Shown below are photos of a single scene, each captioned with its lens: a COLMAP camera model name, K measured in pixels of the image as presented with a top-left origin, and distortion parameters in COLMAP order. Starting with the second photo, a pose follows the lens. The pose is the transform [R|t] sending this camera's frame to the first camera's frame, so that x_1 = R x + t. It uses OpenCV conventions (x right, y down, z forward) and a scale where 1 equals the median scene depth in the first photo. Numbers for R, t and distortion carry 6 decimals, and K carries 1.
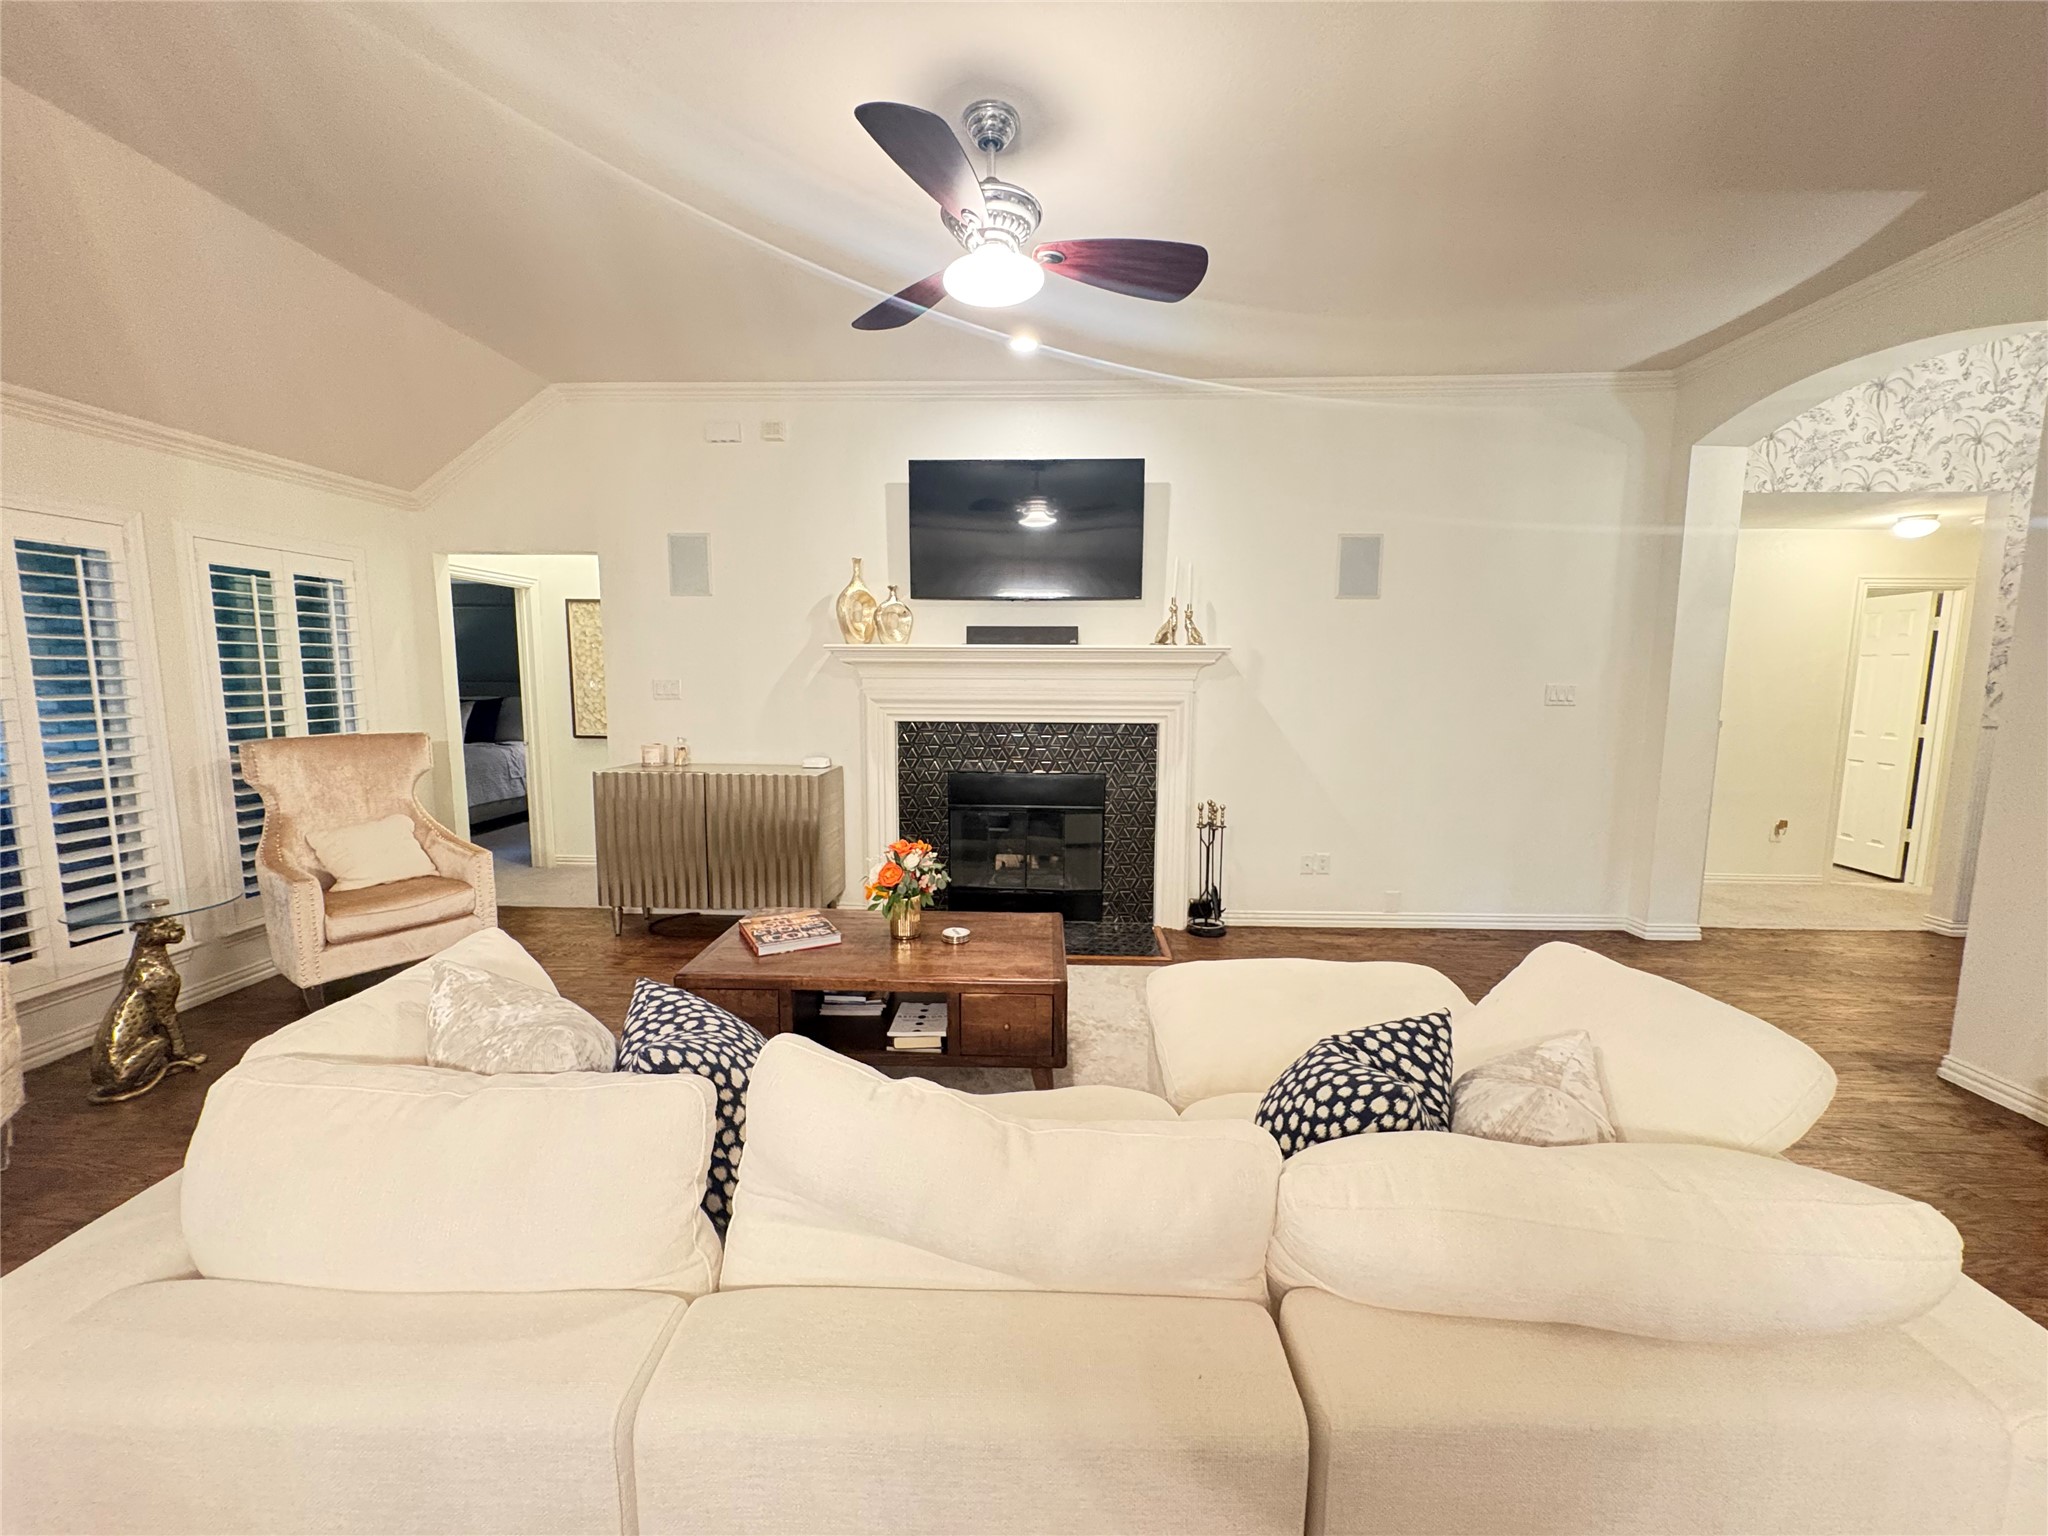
lens RADIAL K [[818.4, 0, 1023.3], [0, 818.4, 757.1], [0, 0, 1]] dist [-0.000503, -0.000033]
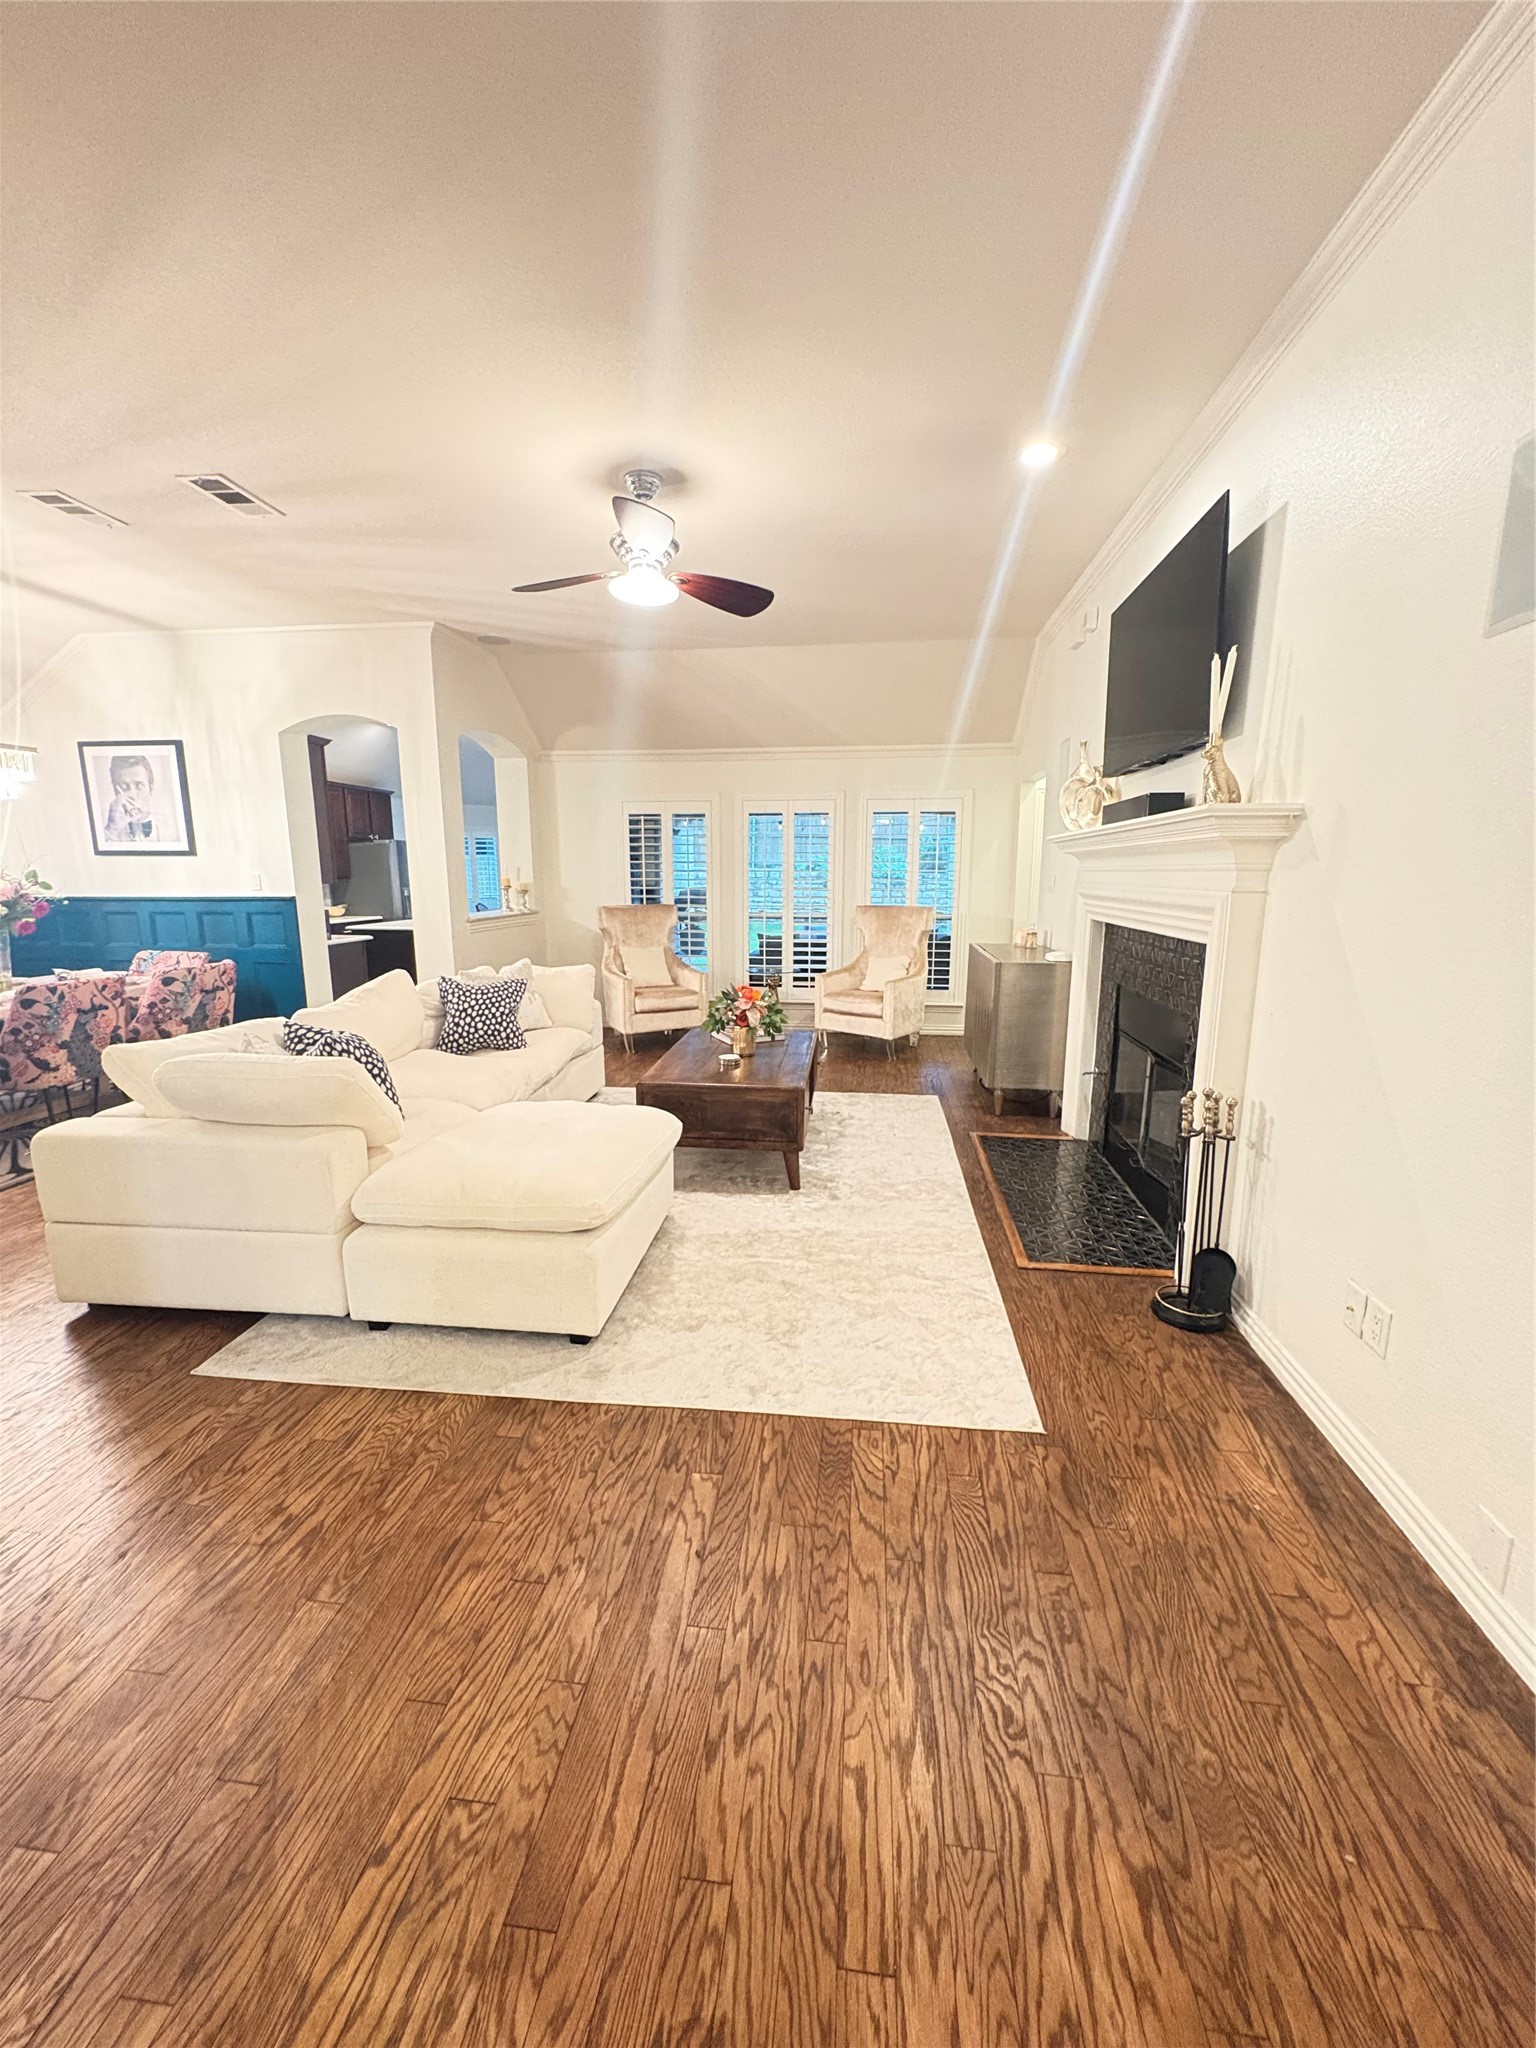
lens RADIAL K [[818.4, 0, 775.2], [0, 818.4, 1024.1], [0, 0, 1]] dist [-0.000503, -0.000033]
pose [[-0.062138, 0.181542, -0.981418, 0.777107], [-0.127072, 0.973877, 0.188192, -0.056380], [0.989945, 0.136405, -0.037446, 0.718746]]
